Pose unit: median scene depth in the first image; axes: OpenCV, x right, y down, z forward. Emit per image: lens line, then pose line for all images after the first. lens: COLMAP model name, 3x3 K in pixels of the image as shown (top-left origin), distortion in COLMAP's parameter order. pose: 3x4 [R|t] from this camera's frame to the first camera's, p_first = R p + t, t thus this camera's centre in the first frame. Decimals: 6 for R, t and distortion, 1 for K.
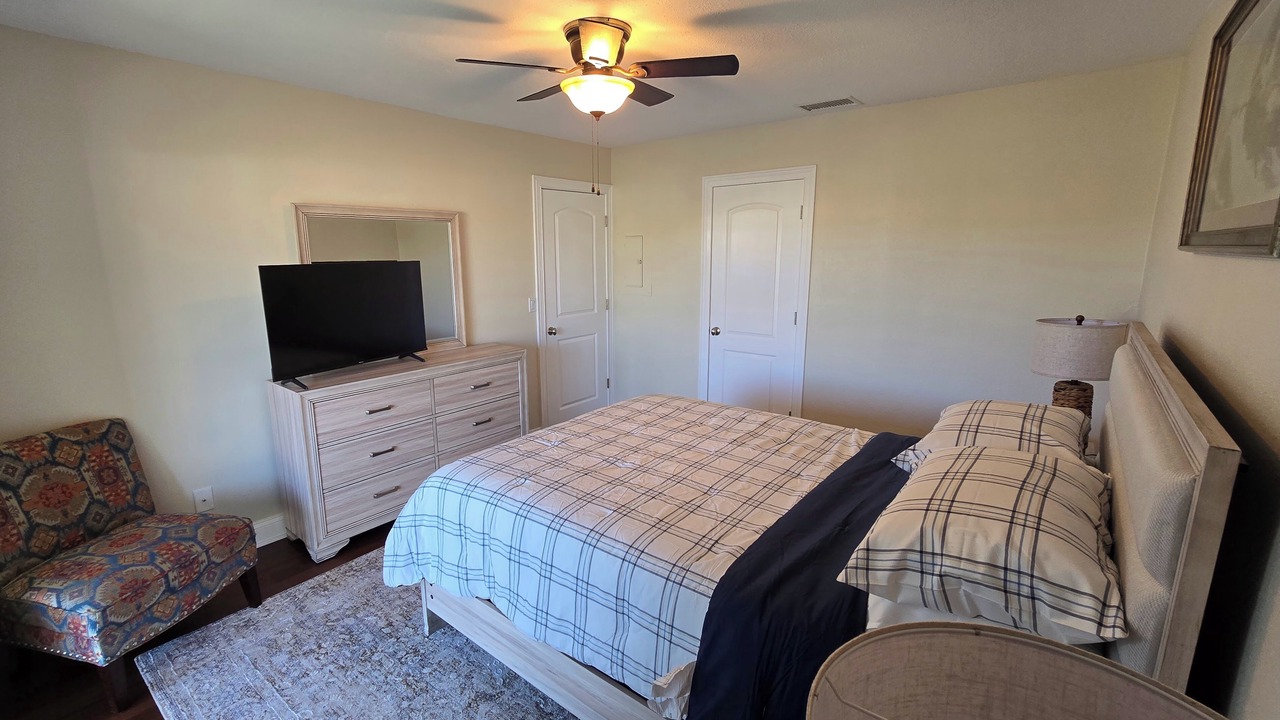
lens RADIAL K [[524.7, 0, 630.6], [0, 524.7, 353.2], [0, 0, 1]] dist [-0.012283, 0.000420]
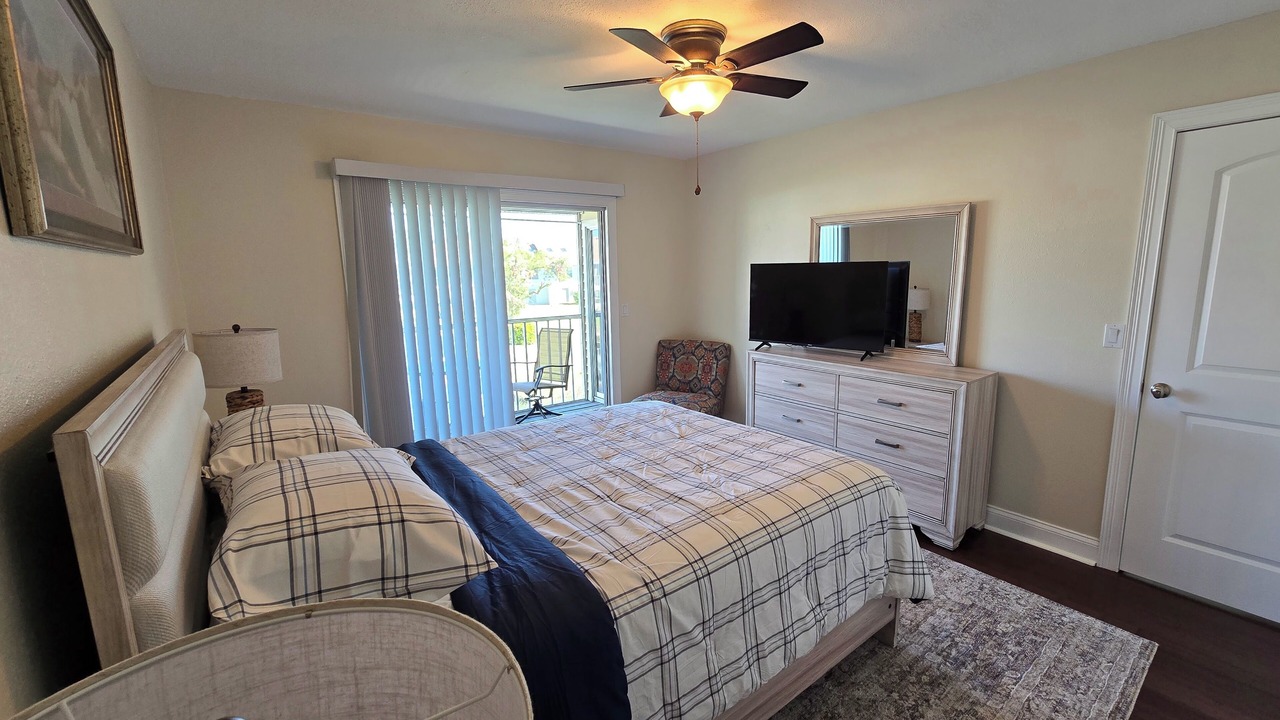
lens RADIAL K [[524.7, 0, 644.4], [0, 524.7, 349.9], [0, 0, 1]] dist [-0.012283, 0.000420]
pose [[-0.200205, 0.165569, -0.965663, 0.752092], [-0.176986, 0.963291, 0.201856, -0.152506], [0.963636, 0.211322, -0.163552, 0.866499]]
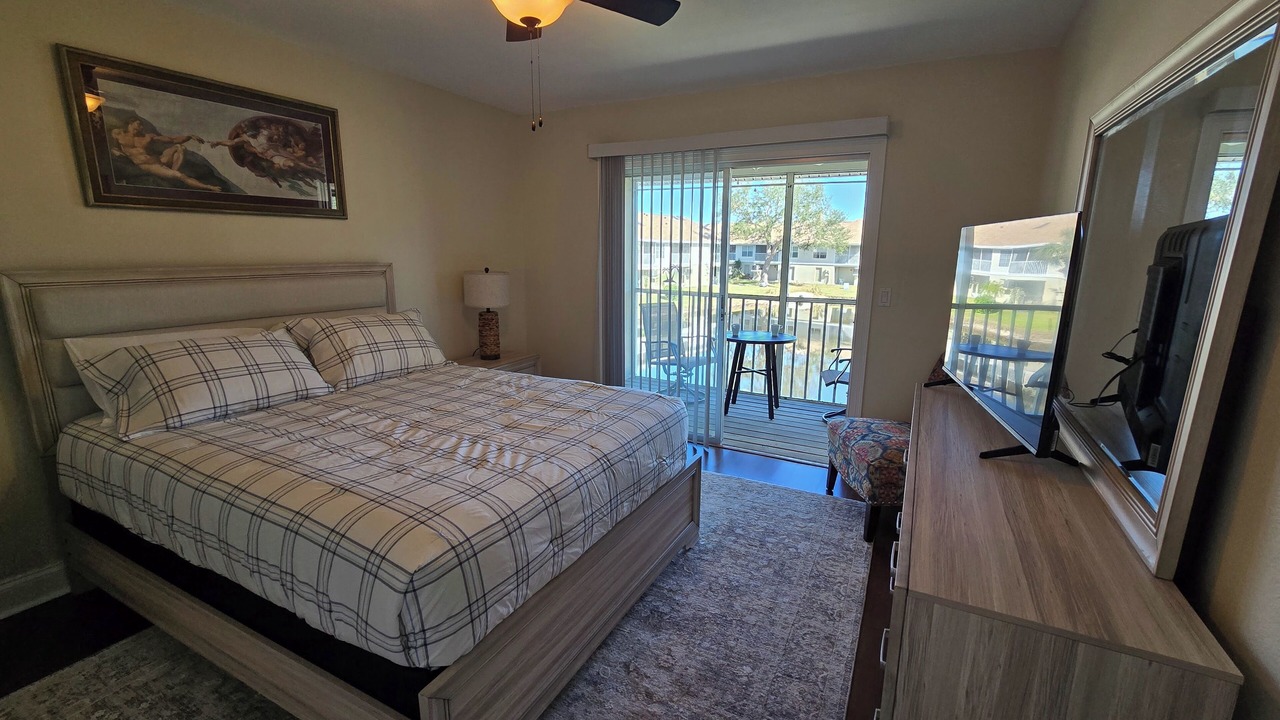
lens RADIAL K [[524.7, 0, 660.6], [0, 524.7, 351.5], [0, 0, 1]] dist [-0.012283, 0.000420]
pose [[-0.973108, 0.046453, -0.225615, -0.051587], [-0.043784, 0.924297, 0.379155, -0.225166], [0.226148, 0.378837, -0.897407, 1.430494]]
